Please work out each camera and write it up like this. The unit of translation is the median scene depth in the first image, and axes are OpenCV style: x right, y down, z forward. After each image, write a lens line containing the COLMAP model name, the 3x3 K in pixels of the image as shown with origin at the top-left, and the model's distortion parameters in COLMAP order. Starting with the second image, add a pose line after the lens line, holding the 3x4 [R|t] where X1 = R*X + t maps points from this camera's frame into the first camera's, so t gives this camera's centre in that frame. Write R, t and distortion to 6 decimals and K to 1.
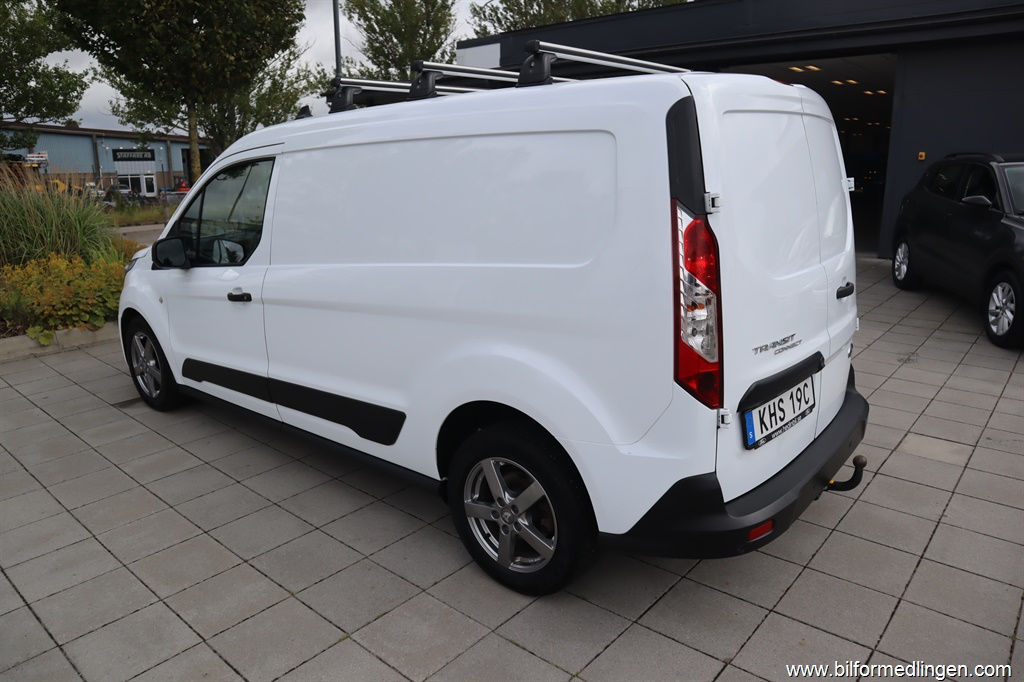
lens RADIAL K [[708.3, 0, 512.0], [0, 708.3, 341.0], [0, 0, 1]] dist [-0.127054, 0.080038]
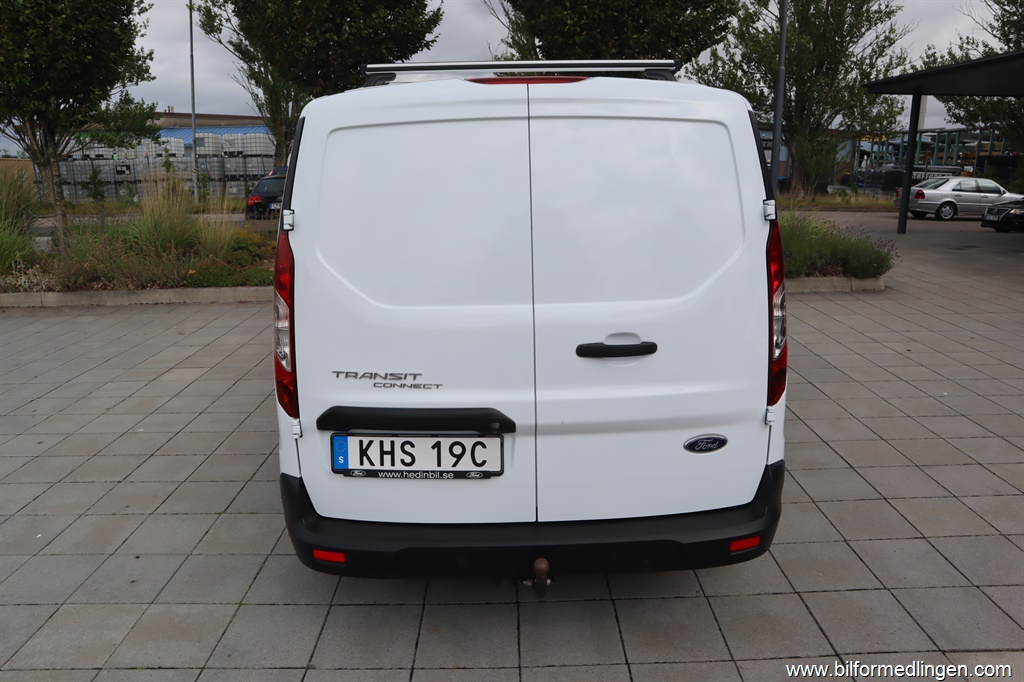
lens RADIAL K [[708.3, 0, 512.0], [0, 708.3, 341.0], [0, 0, 1]] dist [-0.127054, 0.080038]
pose [[0.658225, 0.196042, -0.726848, 0.761057], [-0.186429, 0.977872, 0.094919, -0.106377], [0.729373, 0.073028, 0.680208, 0.320448]]
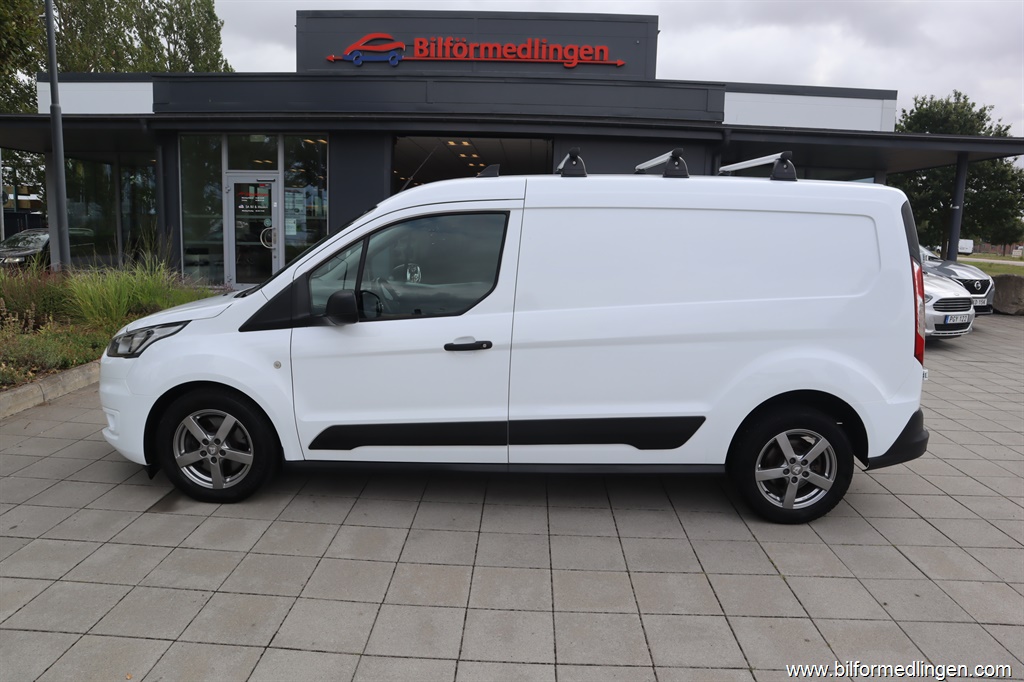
lens RADIAL K [[708.3, 0, 512.0], [0, 708.3, 341.0], [0, 0, 1]] dist [-0.127054, 0.080038]
pose [[0.771659, -0.071191, 0.632040, -1.010540], [0.121287, 0.991952, -0.036350, -0.026002], [-0.624365, 0.104708, 0.774083, 0.172439]]
